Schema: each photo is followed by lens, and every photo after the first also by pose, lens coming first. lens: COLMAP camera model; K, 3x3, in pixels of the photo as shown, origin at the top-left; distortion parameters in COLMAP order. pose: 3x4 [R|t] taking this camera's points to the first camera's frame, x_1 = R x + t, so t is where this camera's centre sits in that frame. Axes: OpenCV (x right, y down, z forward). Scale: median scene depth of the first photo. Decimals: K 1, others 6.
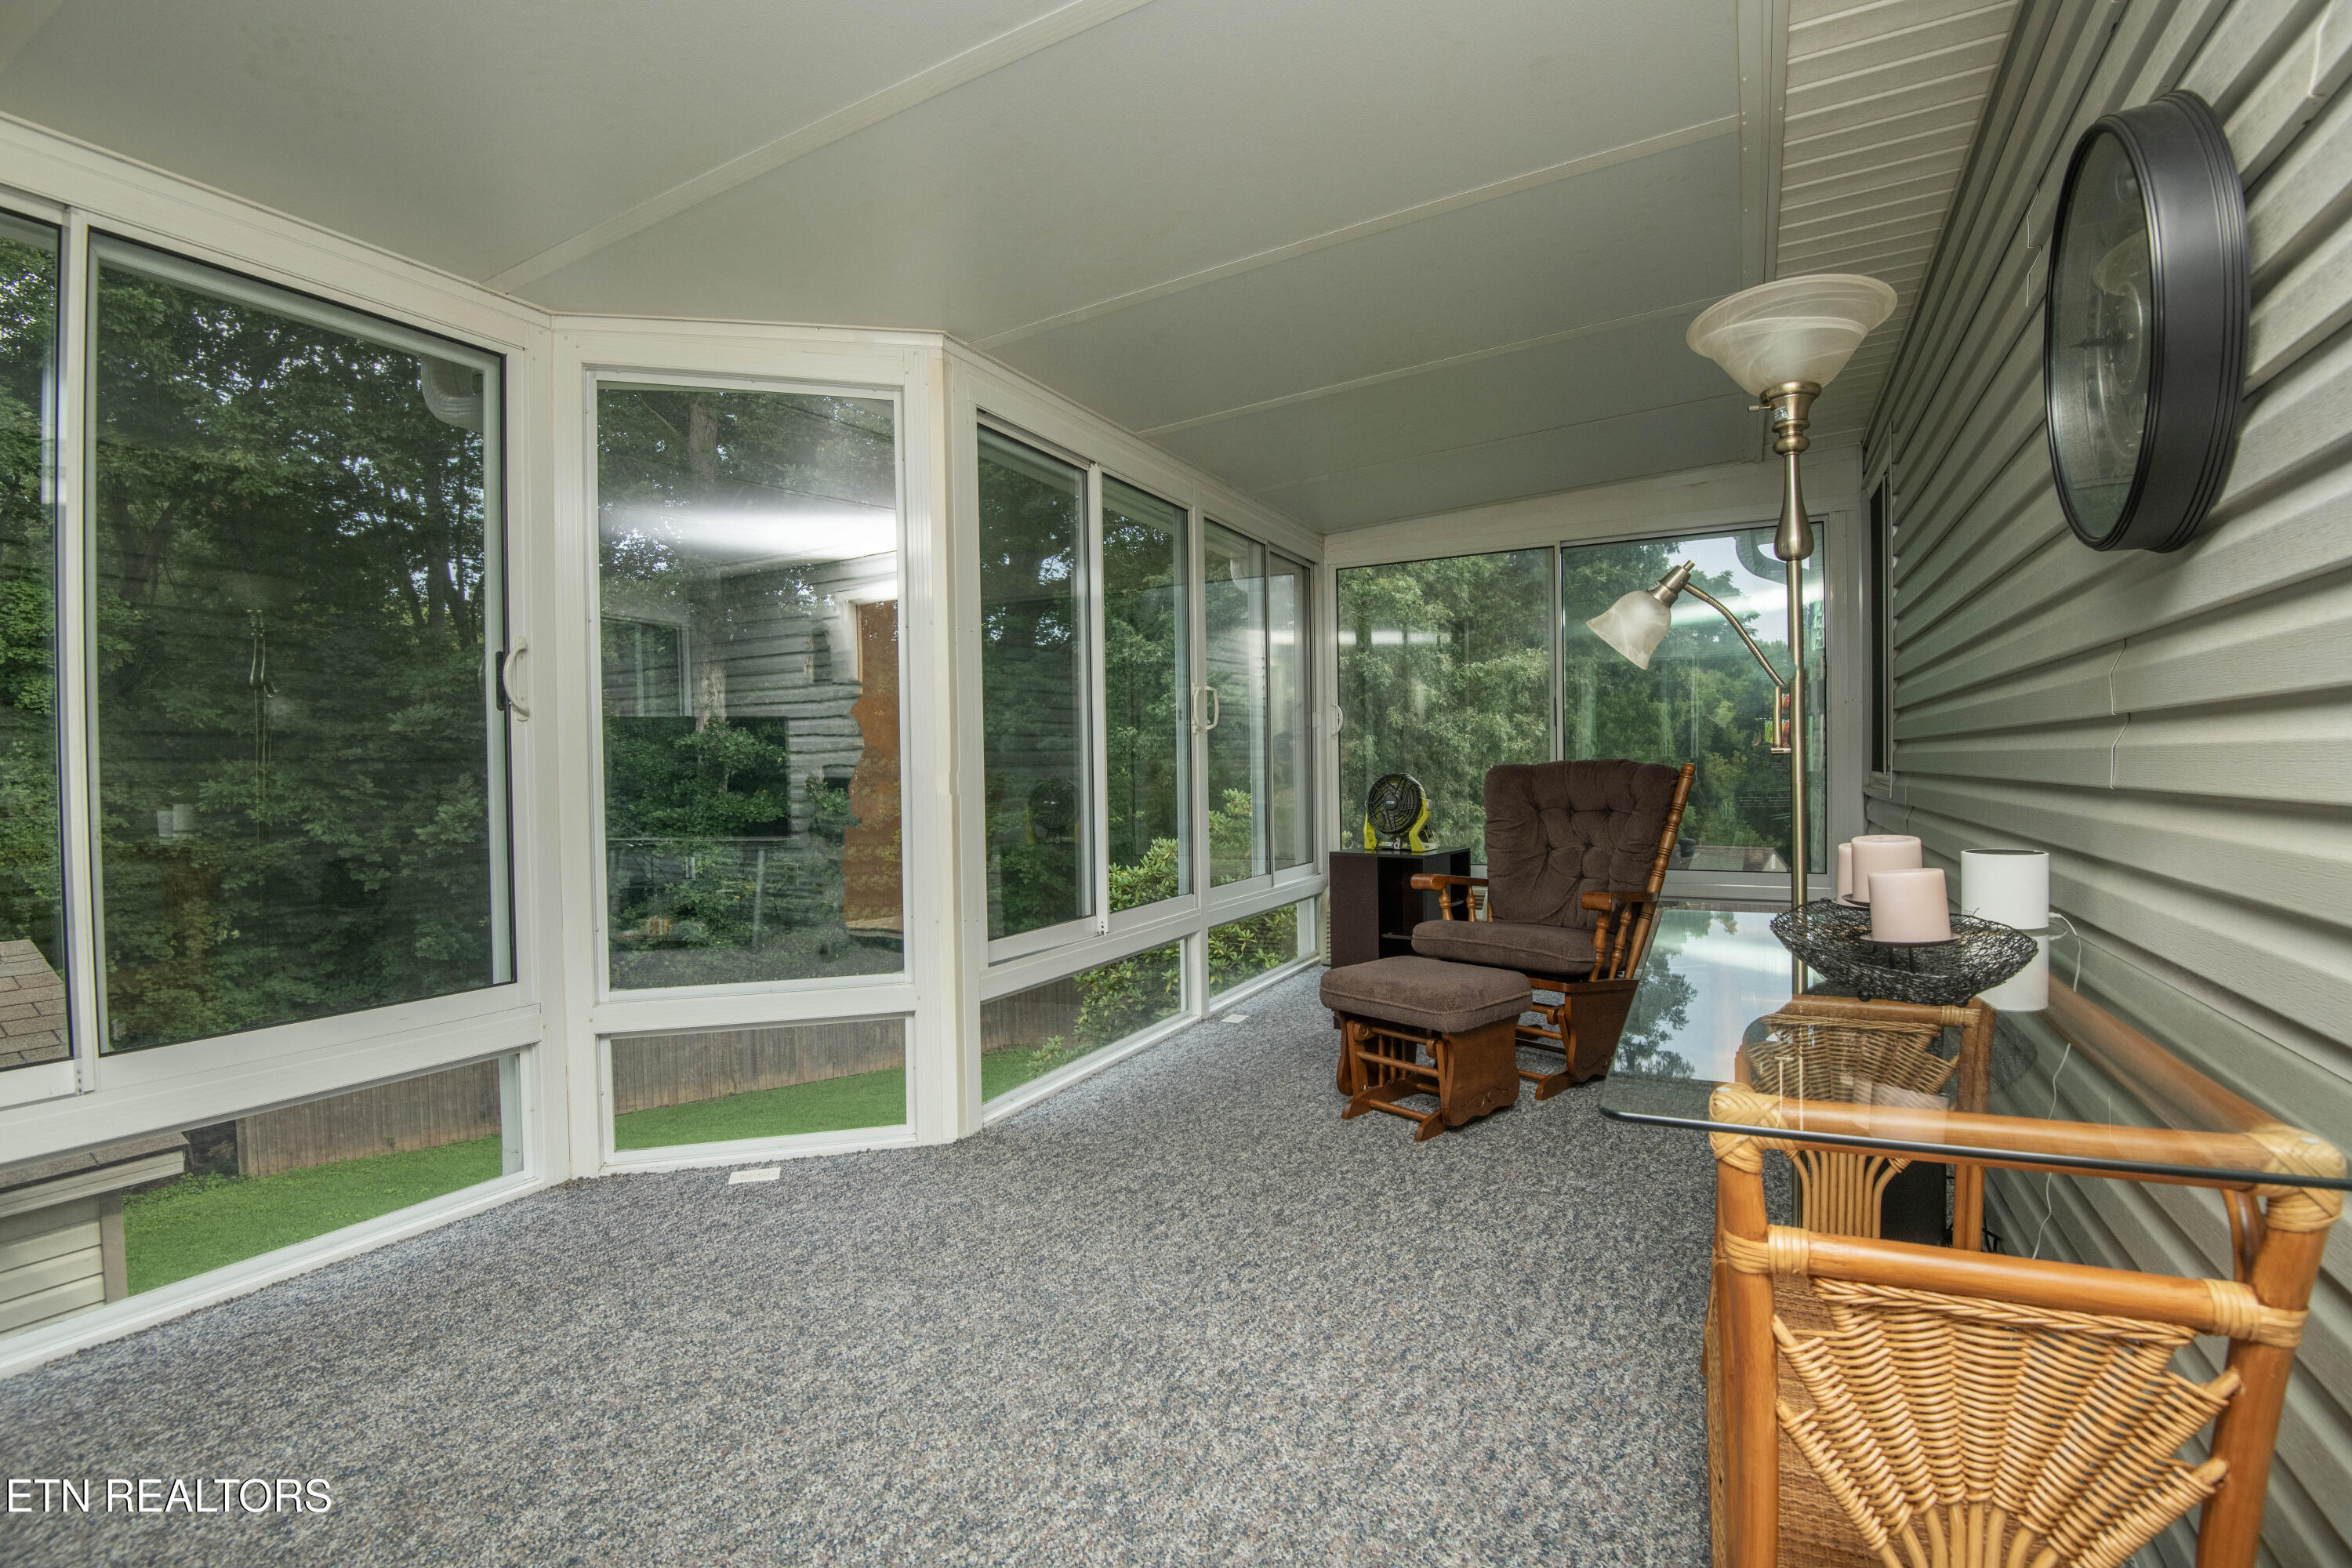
lens RADIAL K [[1090.7, 0, 1183.5], [0, 1090.7, 781.2], [0, 0, 1]] dist [-0.024807, -0.010465]
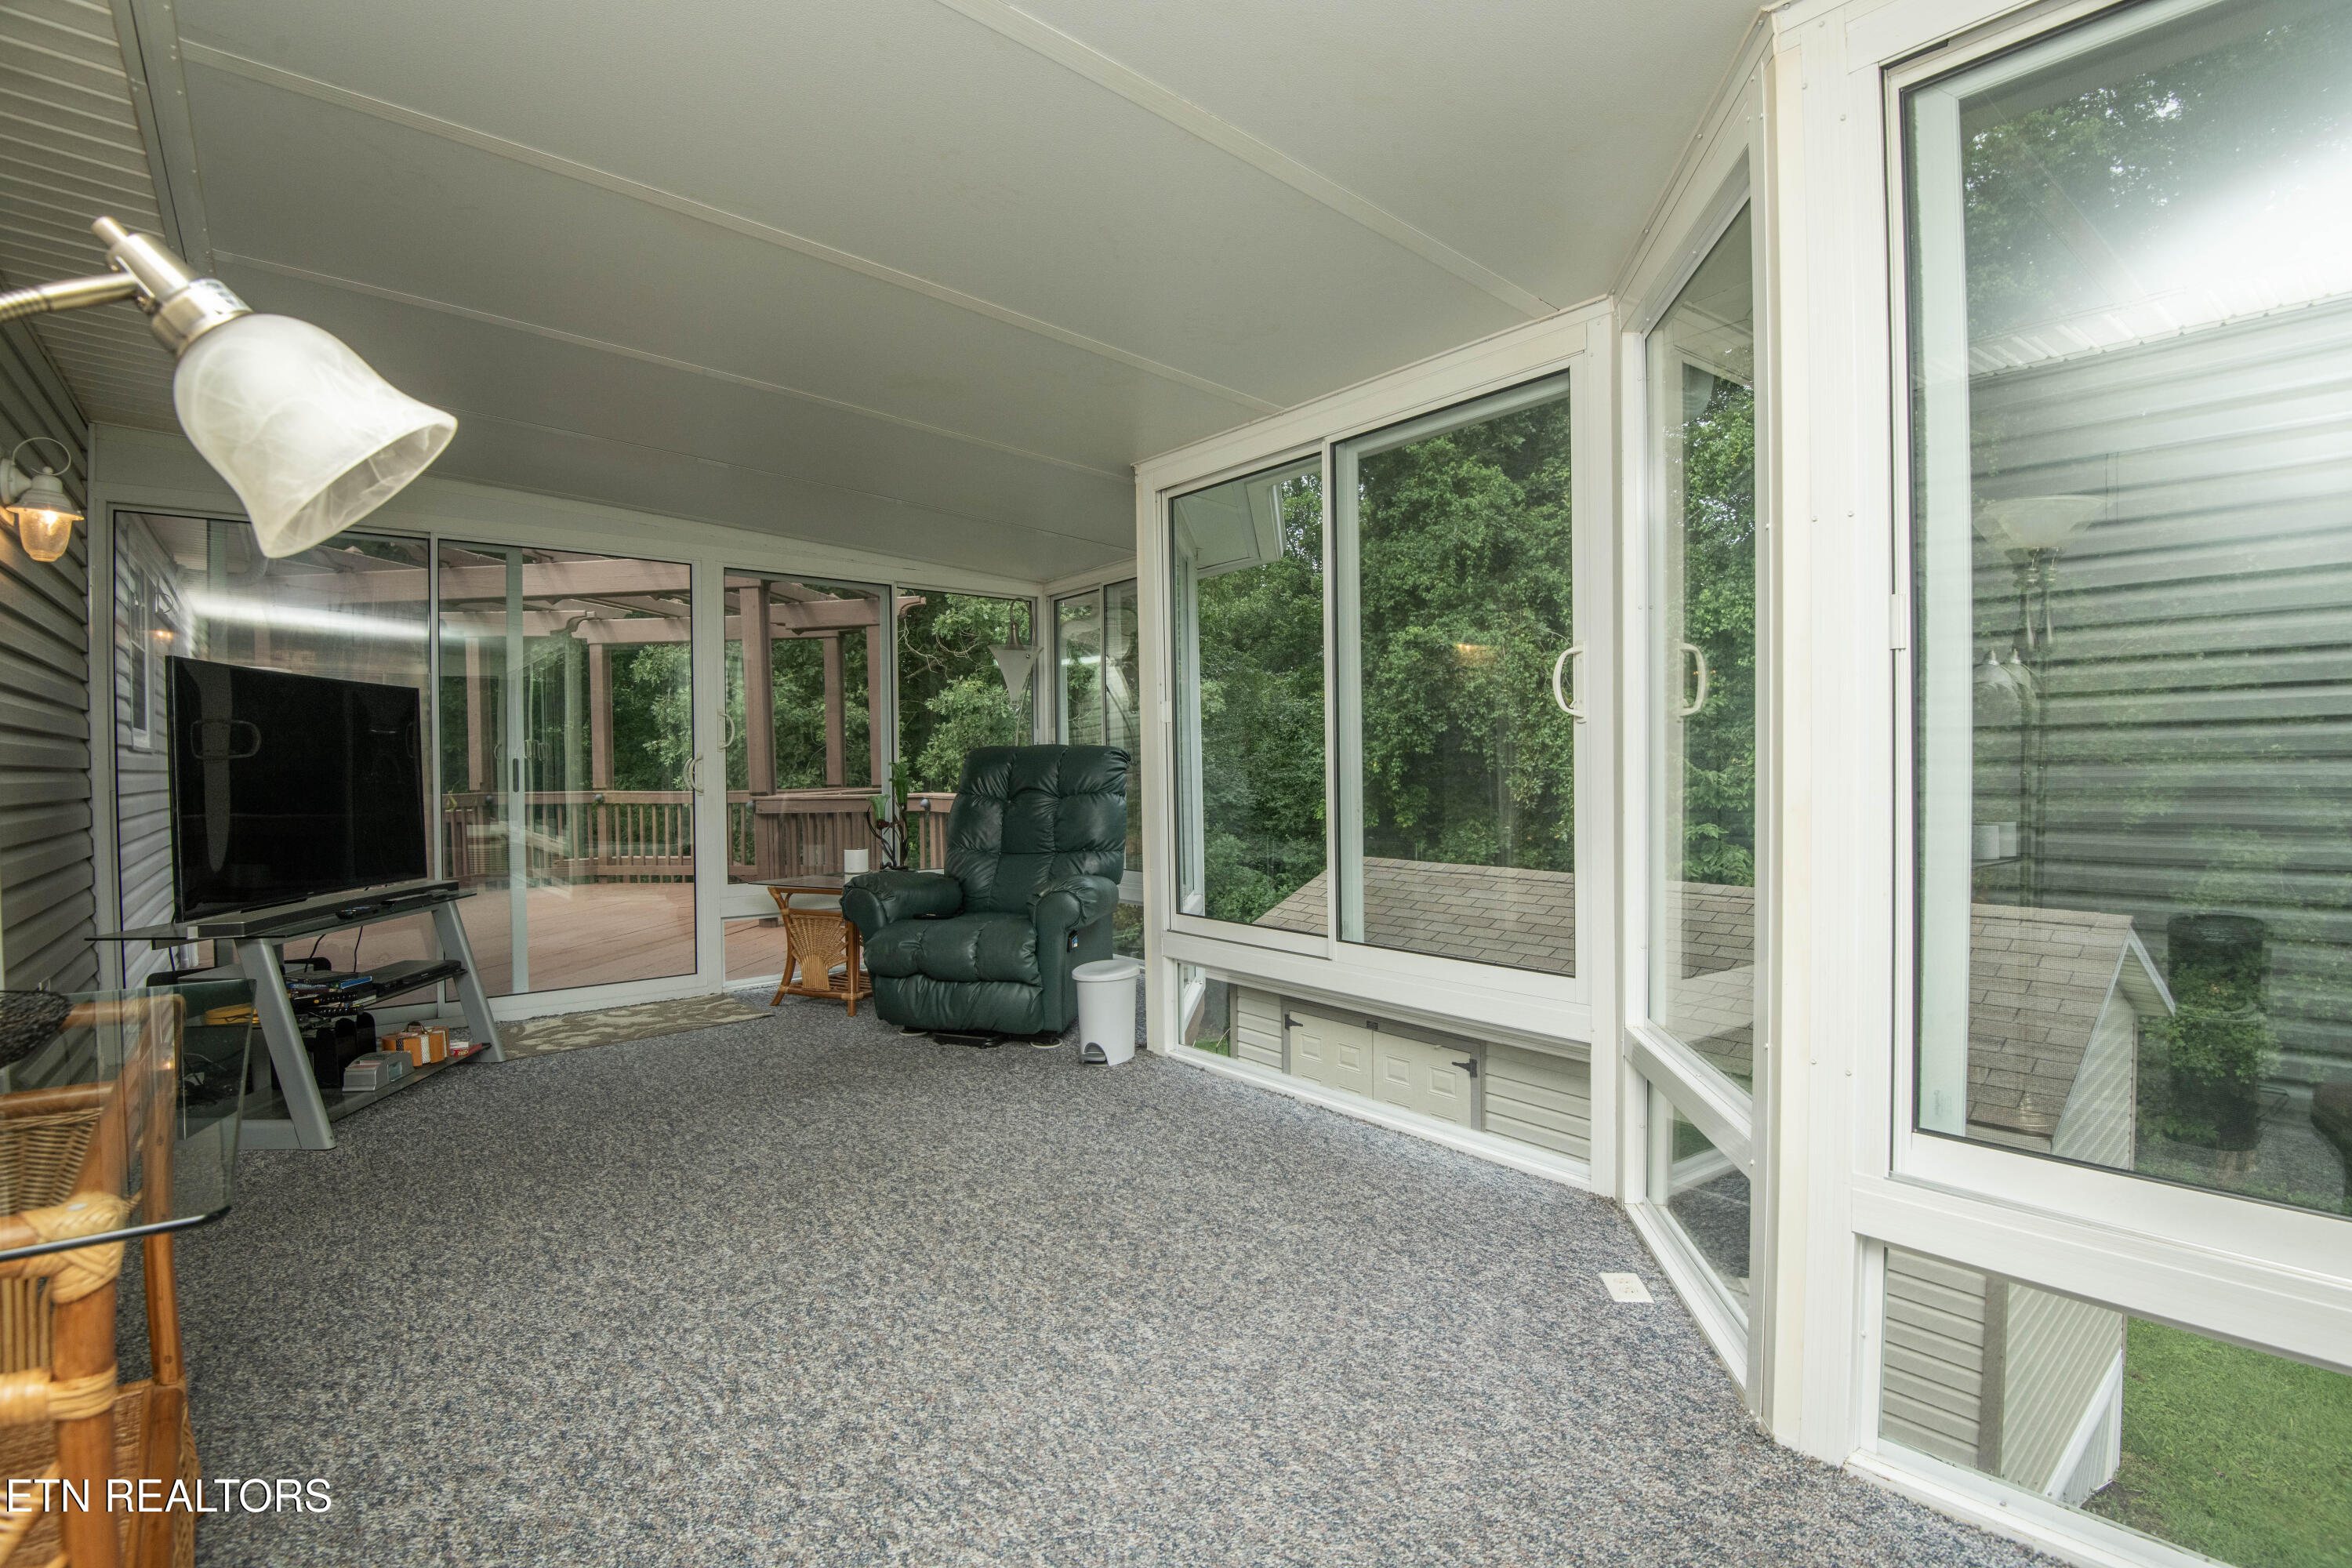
lens RADIAL K [[1086.6, 0, 1182.7], [0, 1086.6, 782.6], [0, 0, 1]] dist [-0.008198, -0.024989]
pose [[-0.397510, 0.030616, -0.917087, 0.472775], [0.001127, 0.999459, 0.032877, -0.034274], [0.917597, 0.012036, -0.397329, 1.064658]]
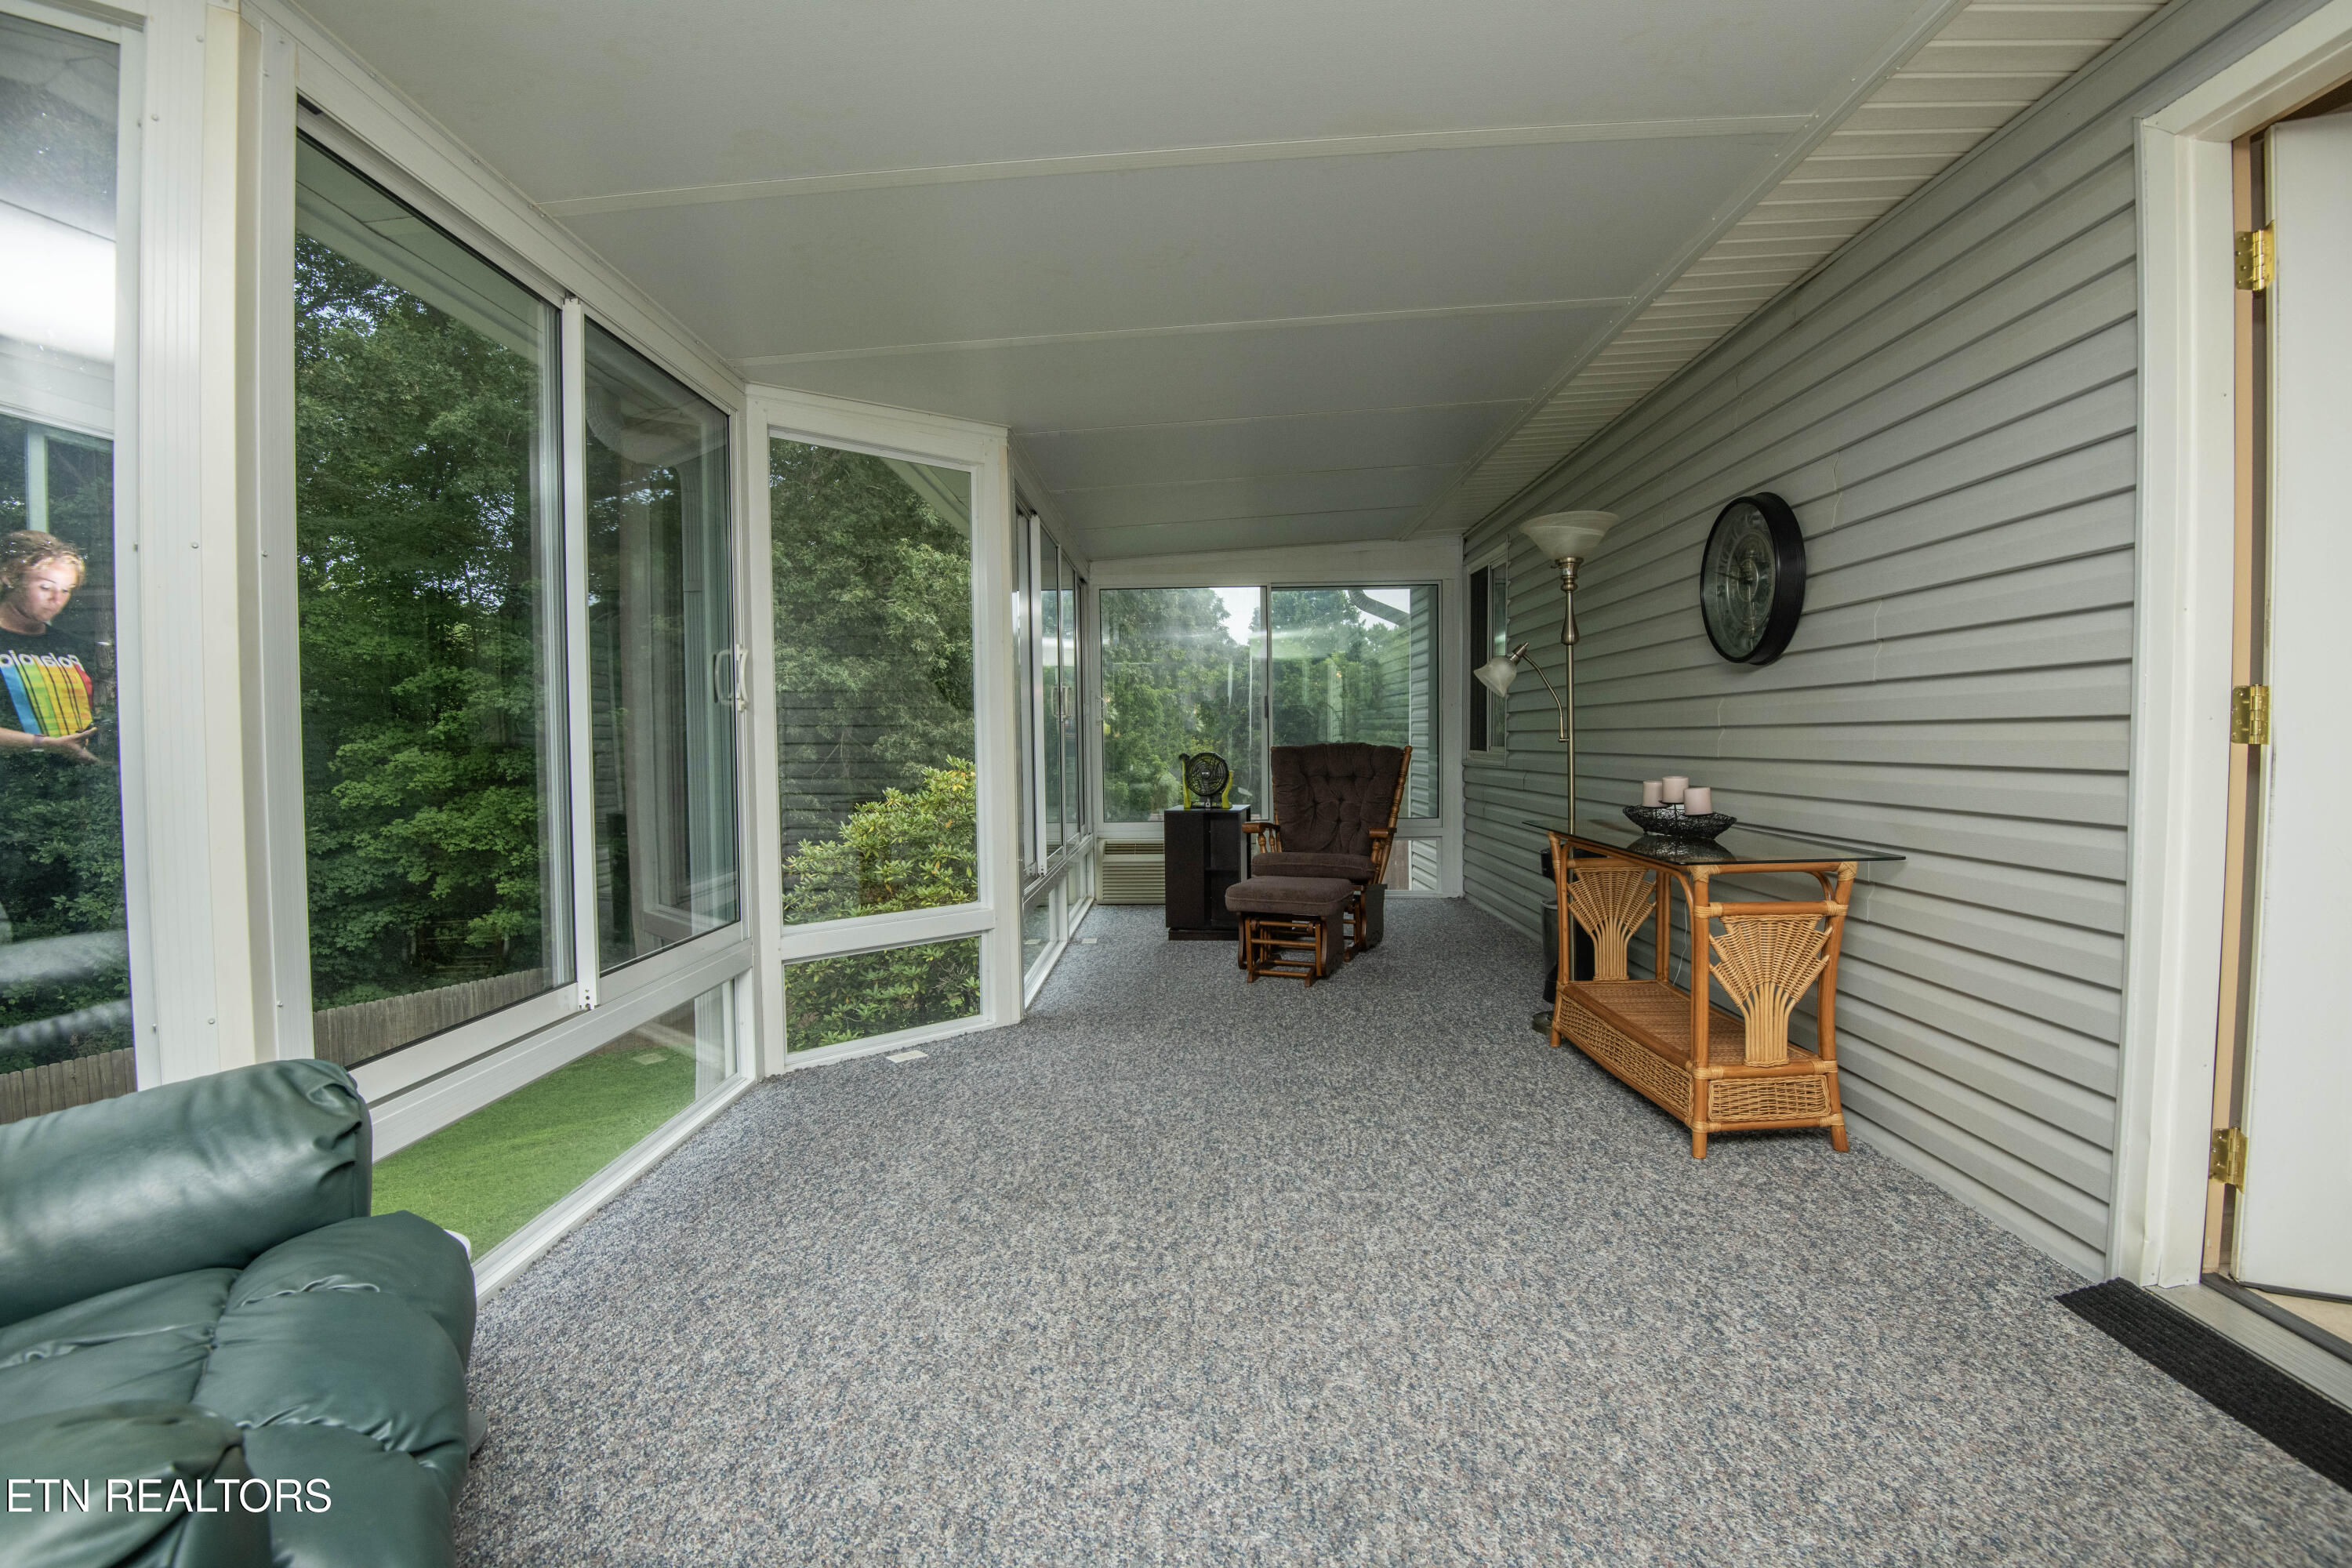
lens RADIAL K [[1086.6, 0, 1182.7], [0, 1086.6, 782.6], [0, 0, 1]] dist [-0.008198, -0.024989]
pose [[0.893796, -0.014104, 0.448252, -0.721359], [0.005357, 0.999770, 0.020777, 0.003202], [-0.448441, -0.016169, 0.893666, -0.353206]]
